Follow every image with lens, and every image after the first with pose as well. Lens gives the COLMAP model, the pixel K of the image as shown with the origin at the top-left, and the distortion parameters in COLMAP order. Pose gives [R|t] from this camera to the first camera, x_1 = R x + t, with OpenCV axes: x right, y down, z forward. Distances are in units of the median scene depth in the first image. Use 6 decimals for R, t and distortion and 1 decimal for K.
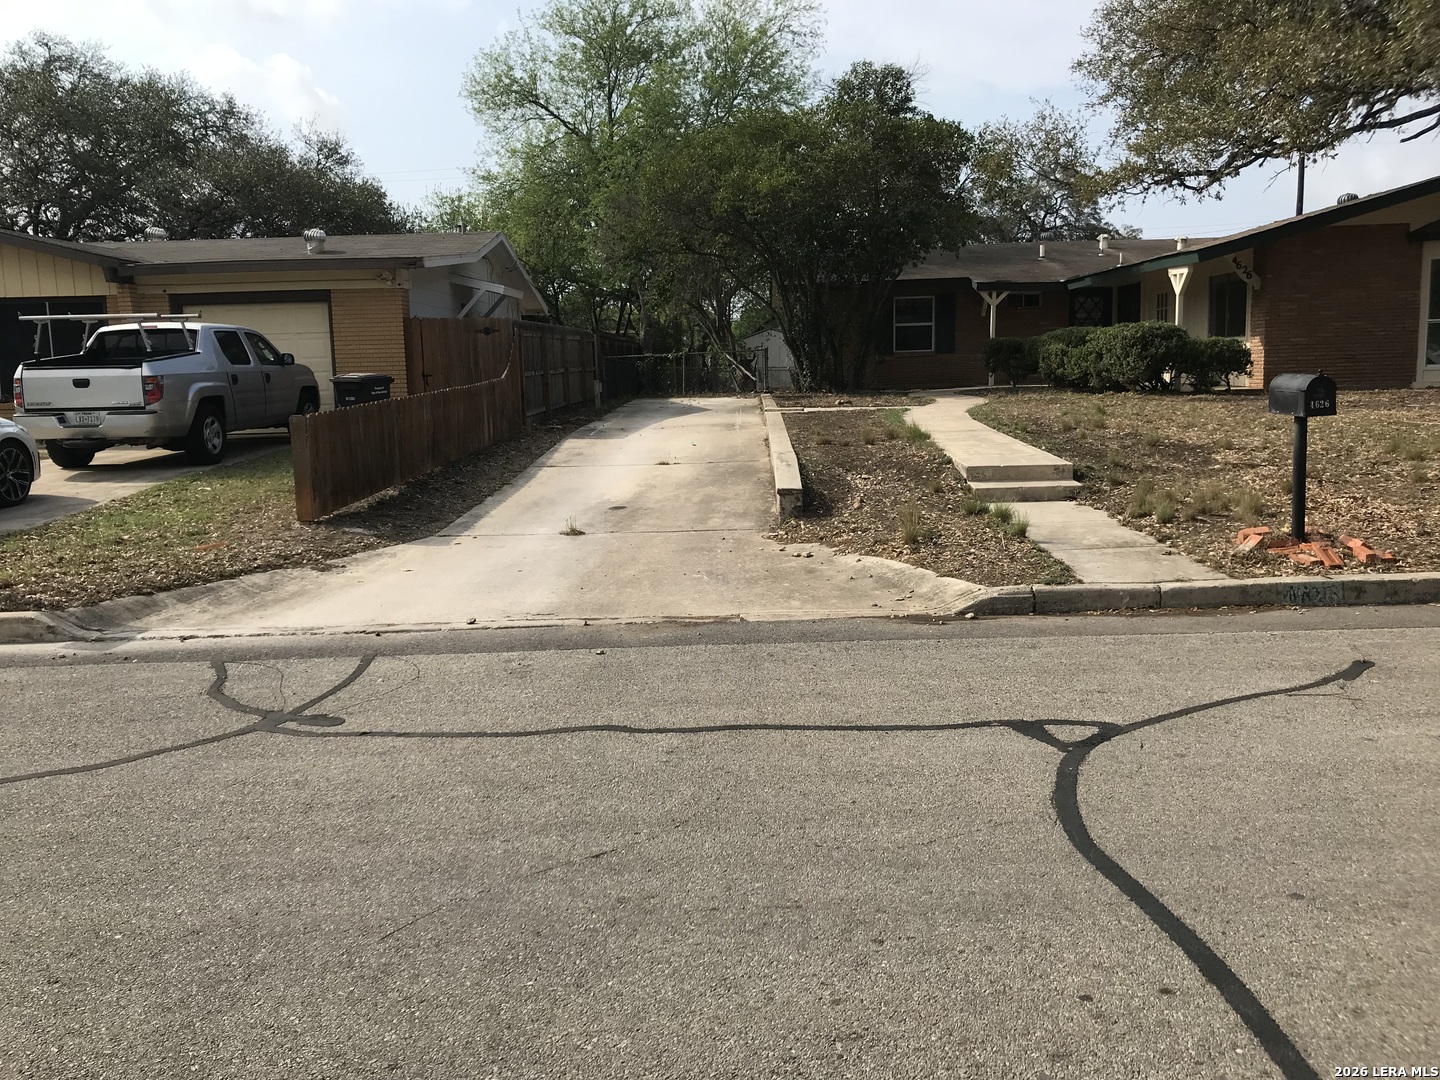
lens RADIAL K [[1174.6, 0, 722.5], [0, 1174.6, 539.3], [0, 0, 1]] dist [0.055091, -0.060863]
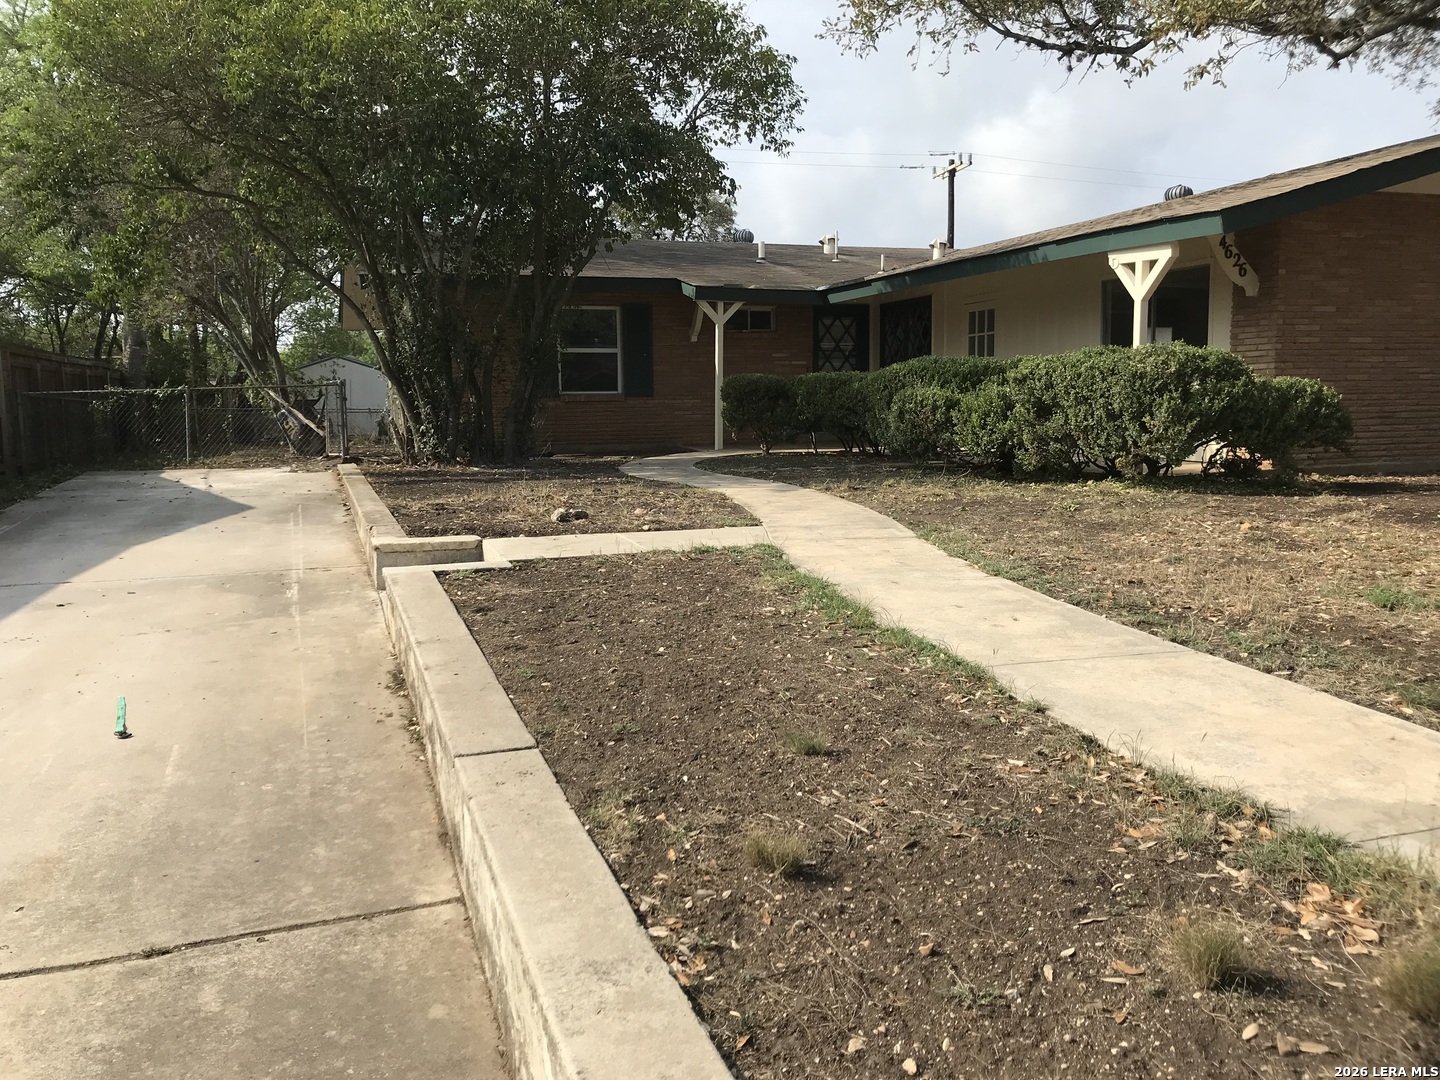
lens RADIAL K [[1174.6, 0, 718.8], [0, 1174.6, 538.8], [0, 0, 1]] dist [0.055091, -0.060863]
pose [[0.936460, -0.027644, 0.349684, 0.005599], [0.039553, 0.998854, -0.026962, -0.067604], [-0.348538, 0.039080, 0.936480, 0.425775]]
